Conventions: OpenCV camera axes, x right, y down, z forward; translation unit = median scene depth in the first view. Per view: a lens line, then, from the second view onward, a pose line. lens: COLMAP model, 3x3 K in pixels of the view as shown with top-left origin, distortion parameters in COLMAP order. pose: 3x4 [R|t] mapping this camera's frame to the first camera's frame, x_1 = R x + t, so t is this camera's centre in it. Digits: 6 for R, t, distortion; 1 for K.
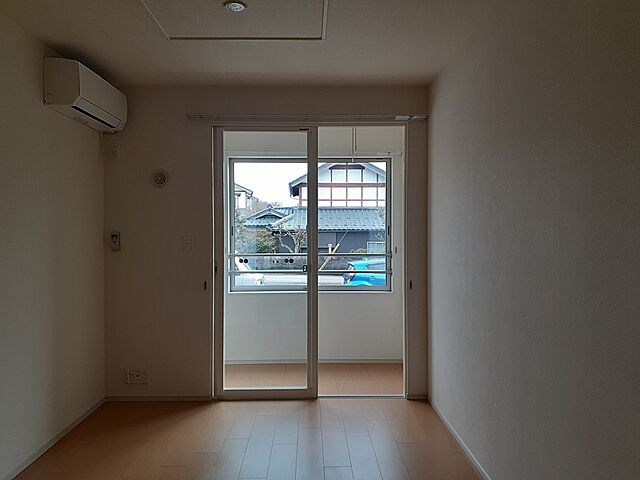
lens RADIAL K [[506.0, 0, 320.0], [0, 506.0, 240.0], [0, 0, 1]] dist [0.034484, -0.004616]
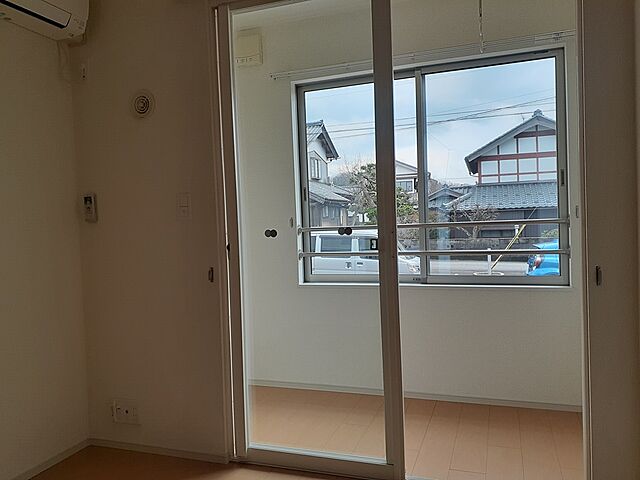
lens RADIAL K [[506.0, 0, 320.0], [0, 506.0, 240.0], [0, 0, 1]] dist [0.034484, -0.004616]
pose [[0.932440, -0.022714, -0.360610, 0.089141], [0.031368, 0.999343, 0.018163, 0.032176], [0.359961, -0.028247, 0.932540, 0.373776]]
